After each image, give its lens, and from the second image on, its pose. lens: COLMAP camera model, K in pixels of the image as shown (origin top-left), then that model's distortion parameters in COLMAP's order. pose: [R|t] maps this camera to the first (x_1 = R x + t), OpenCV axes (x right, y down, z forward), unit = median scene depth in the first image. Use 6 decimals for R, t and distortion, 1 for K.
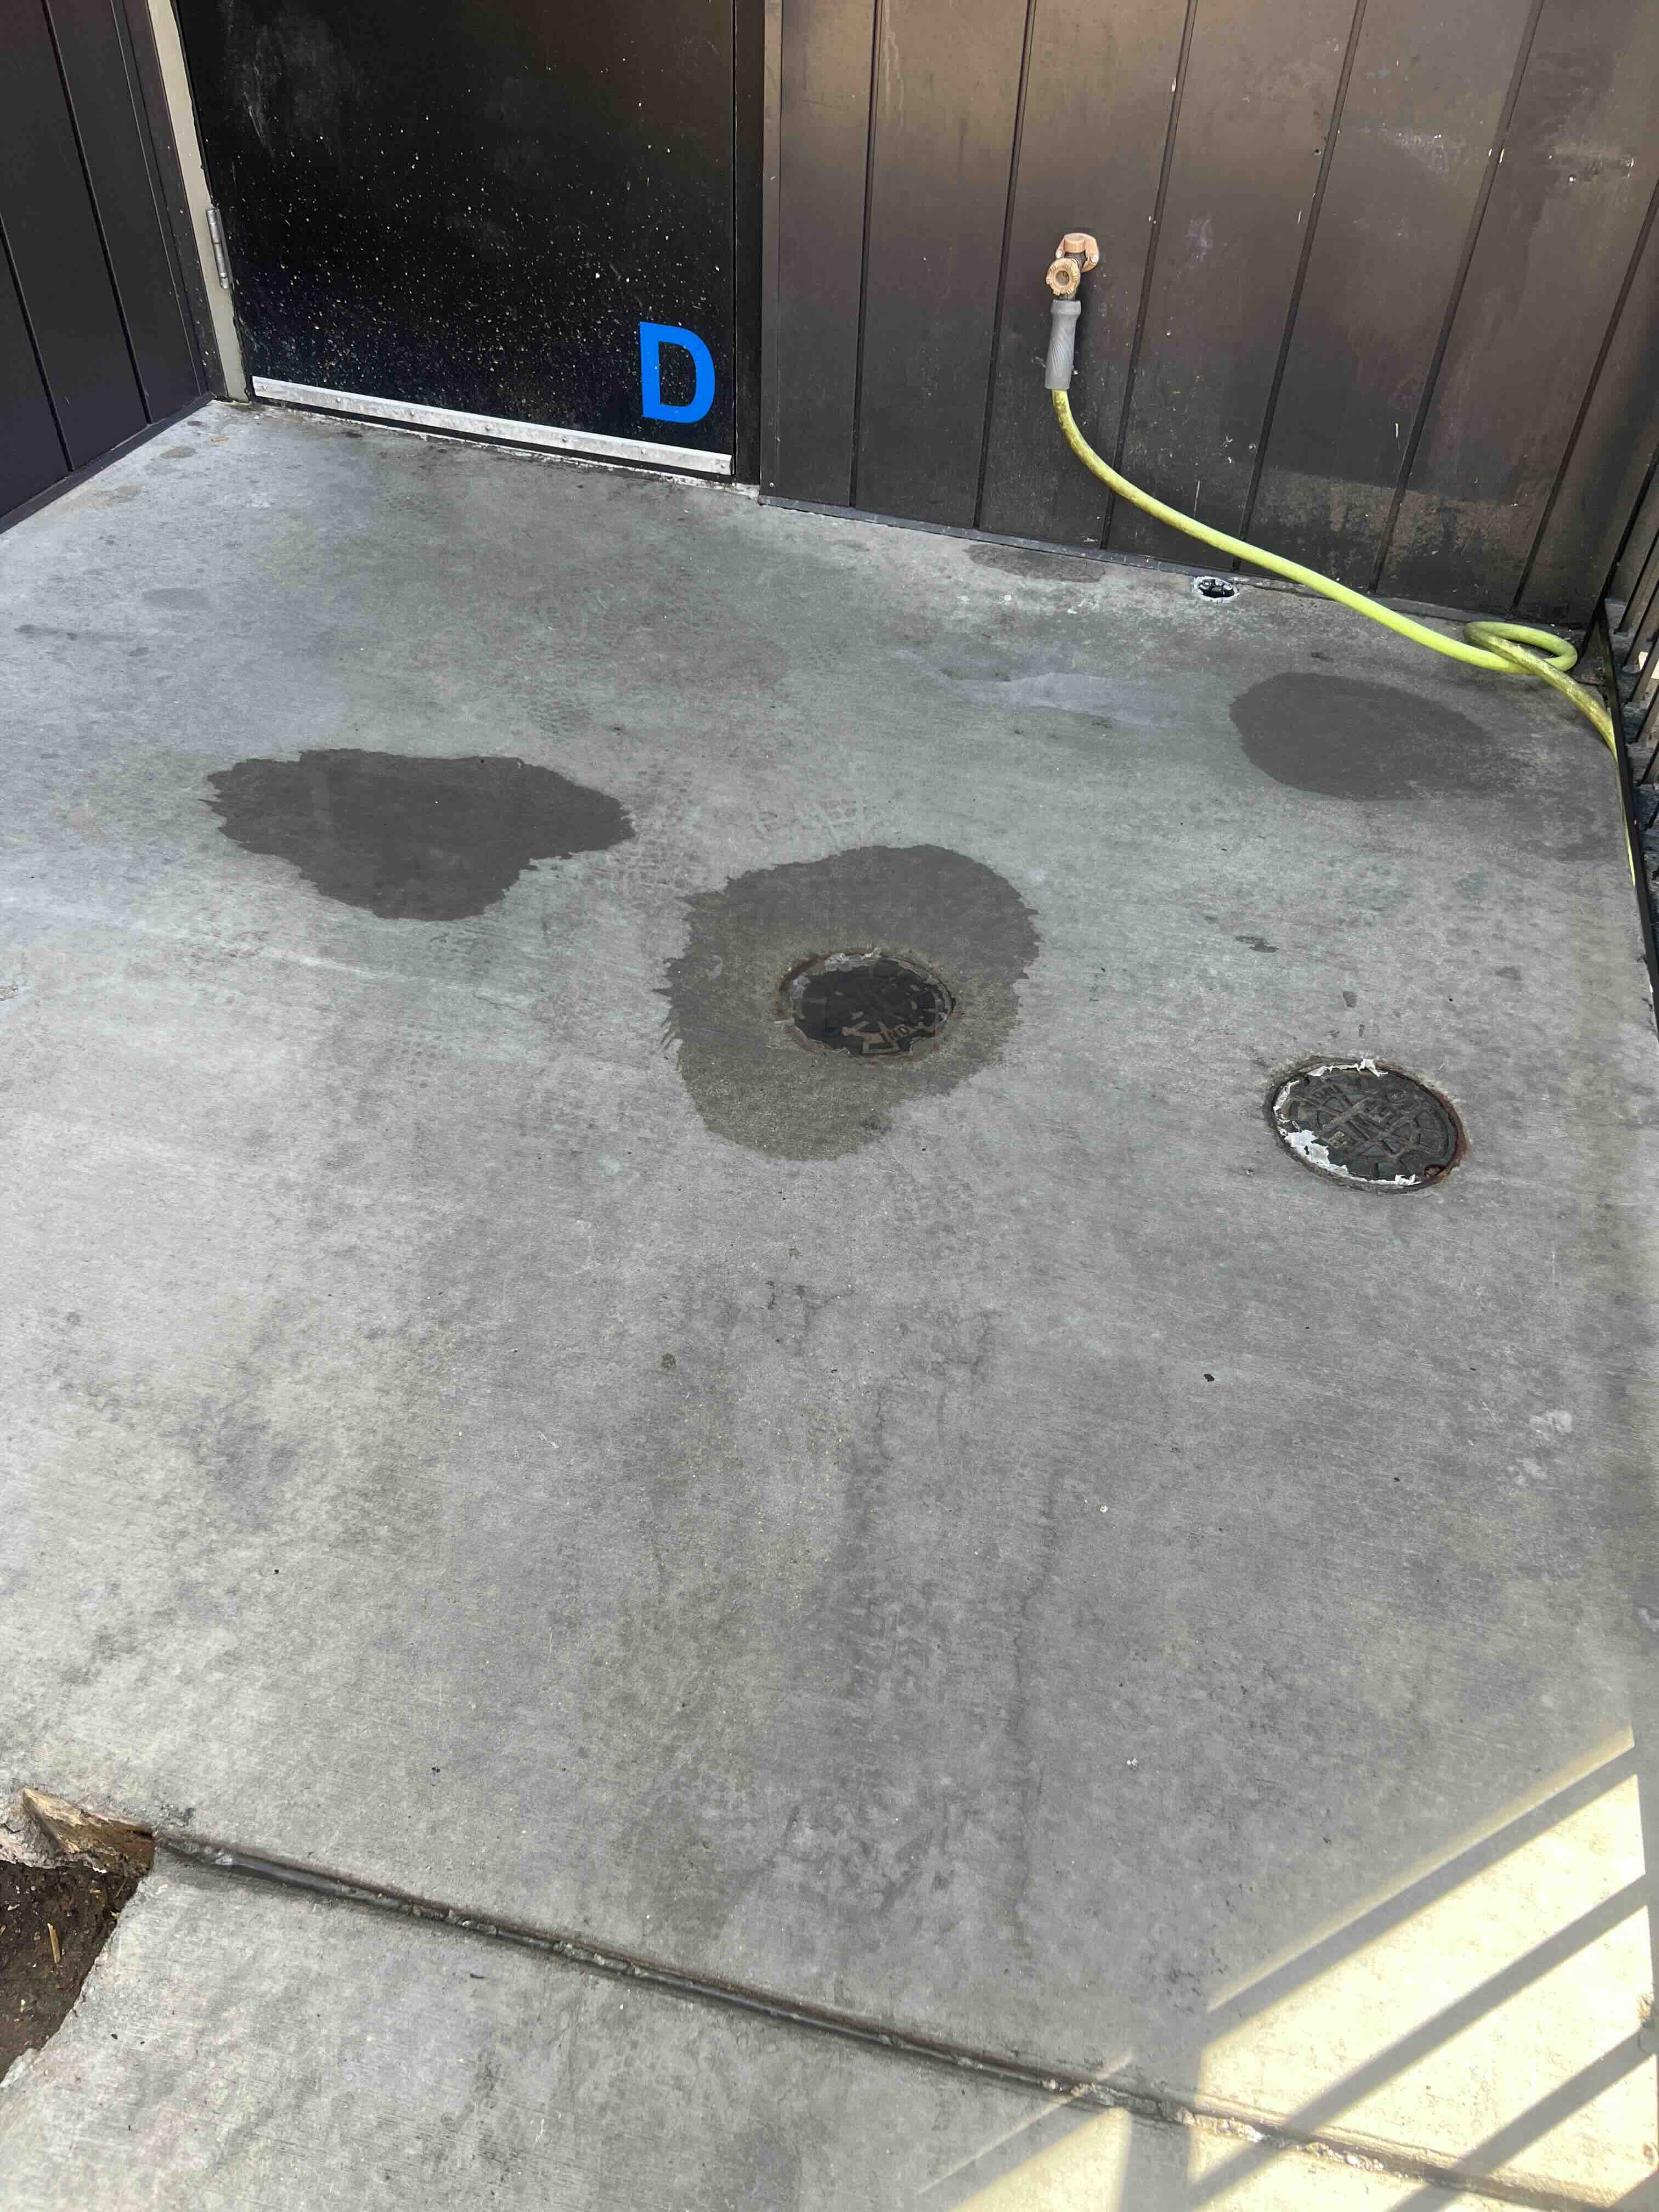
lens RADIAL K [[1691.0, 0, 820.3], [0, 1691.0, 1106.8], [0, 0, 1]] dist [0.058653, -0.003446]
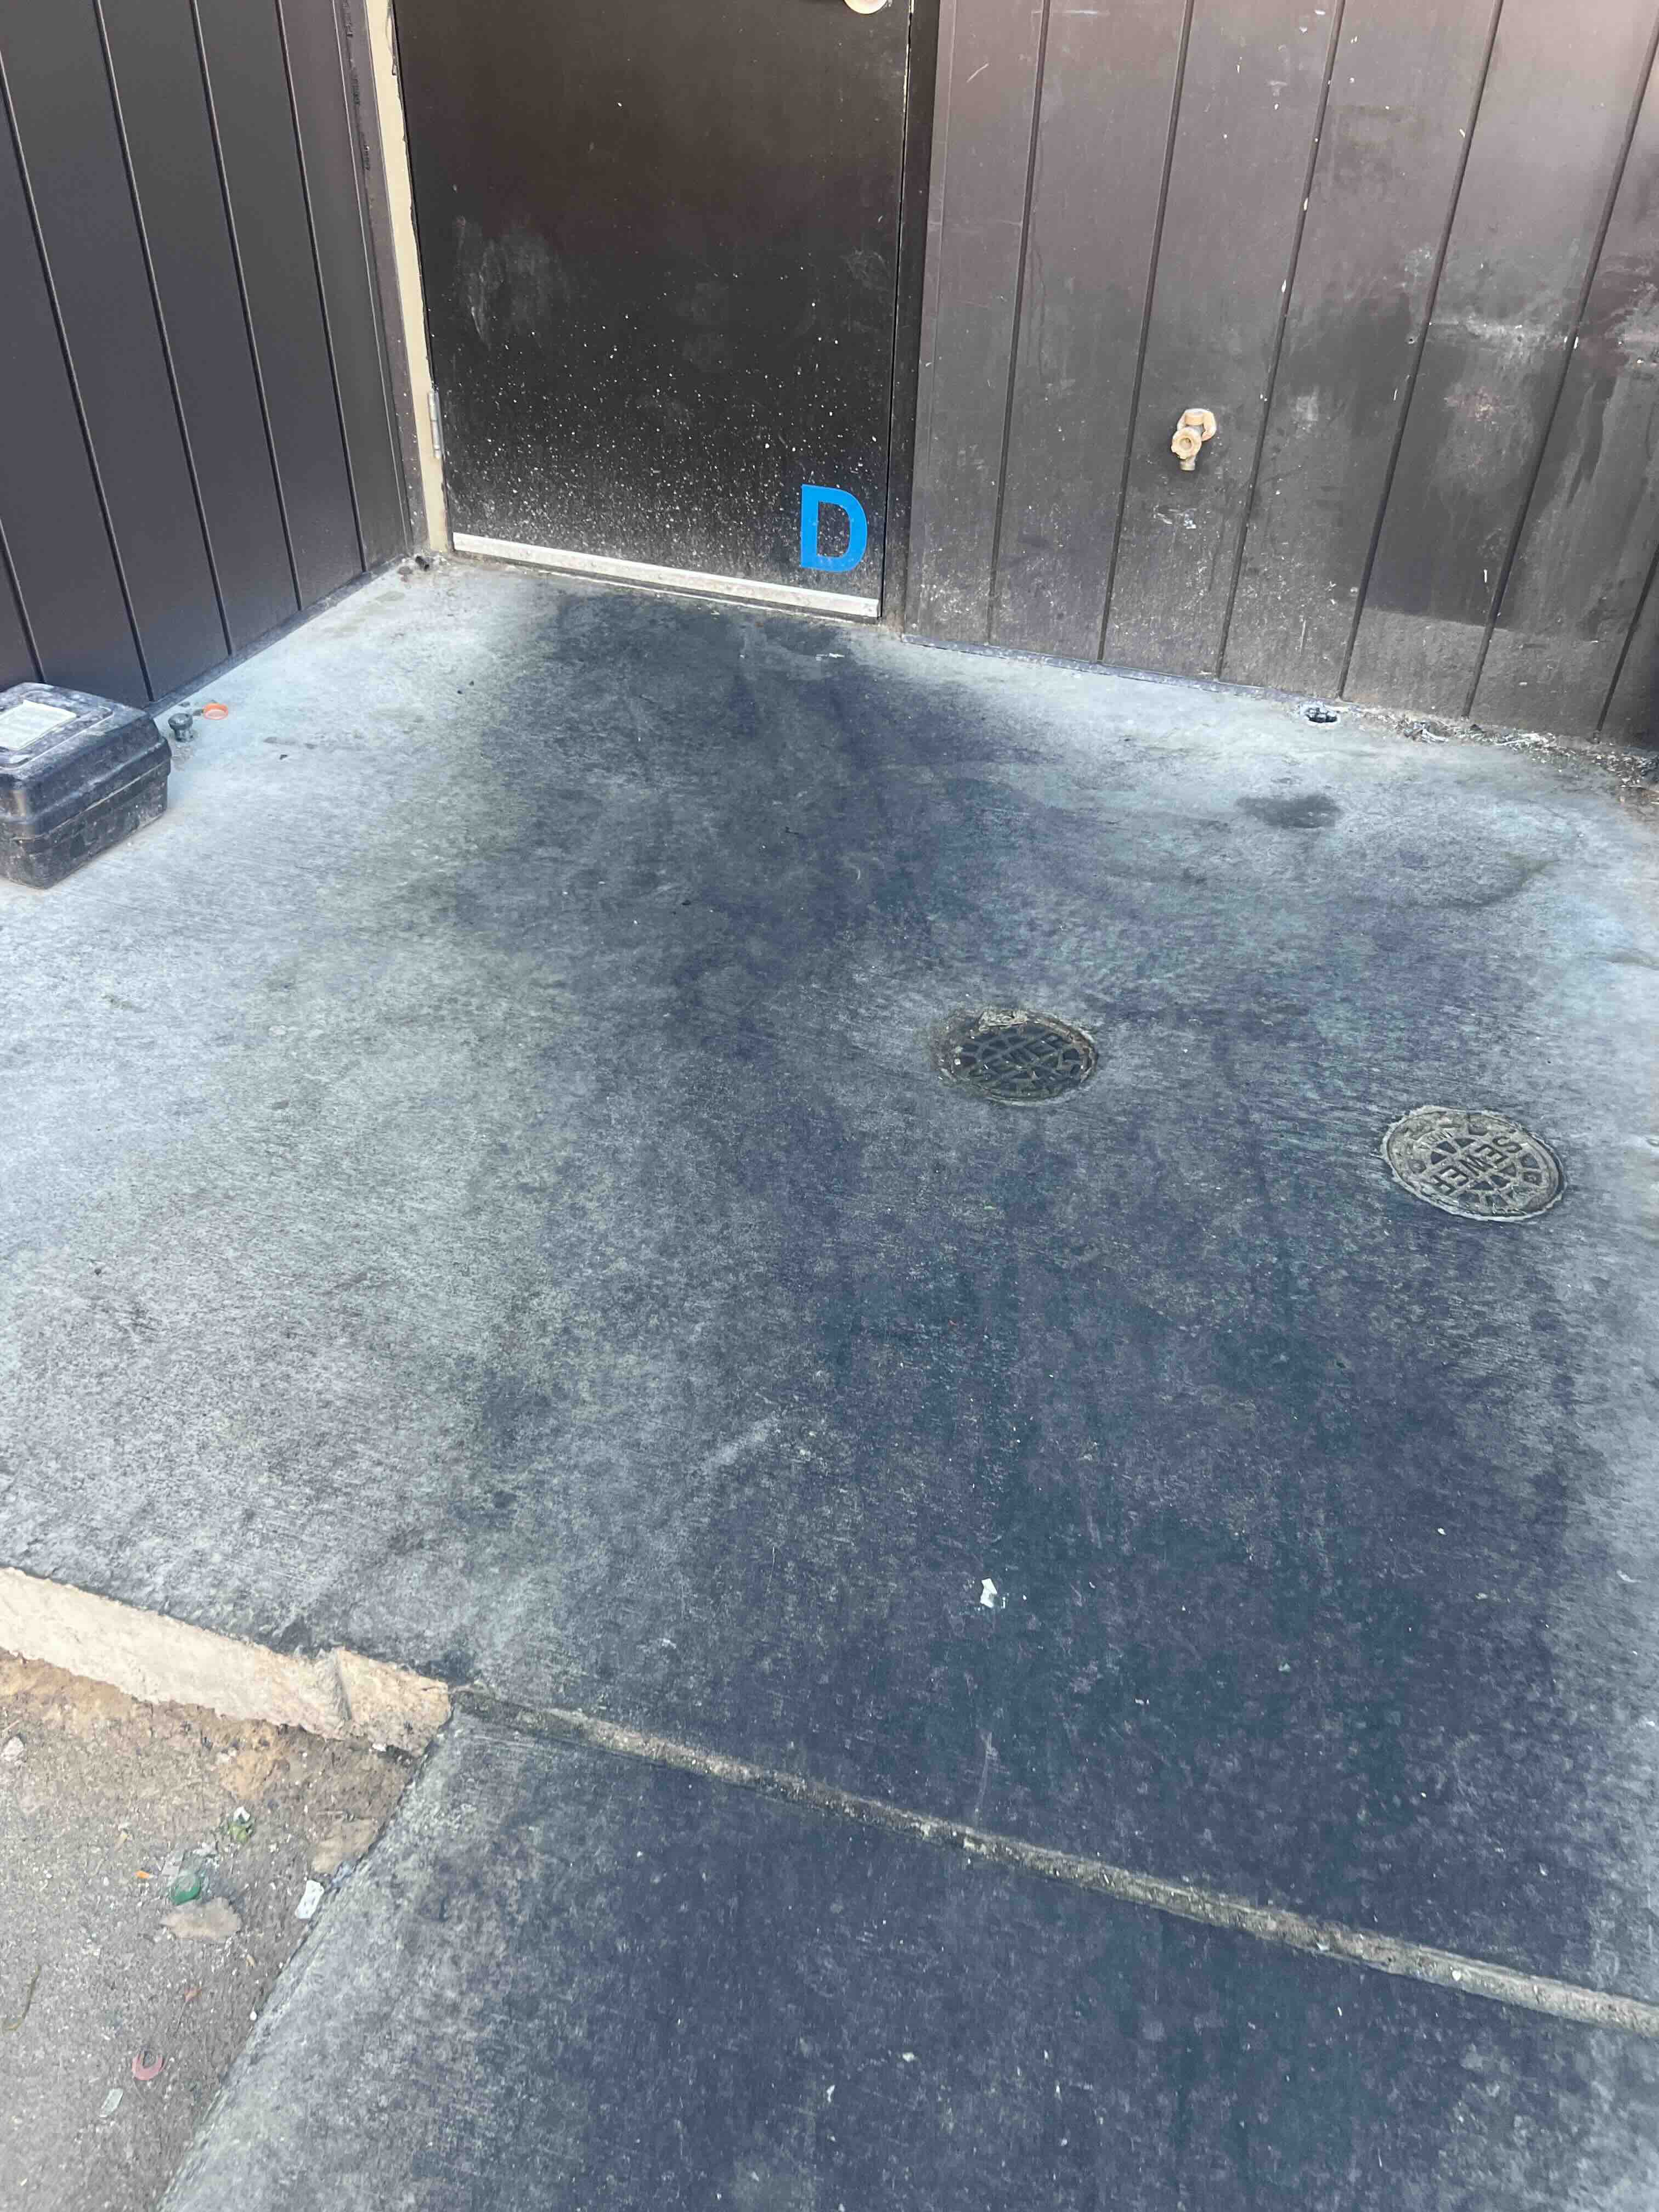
lens RADIAL K [[1691.0, 0, 835.7], [0, 1691.0, 1103.7], [0, 0, 1]] dist [0.058653, -0.003446]
pose [[0.999213, 0.016835, -0.035902, -0.038980], [-0.020085, 0.995542, -0.092161, 0.056110], [0.034191, 0.092810, 0.995097, -0.087914]]
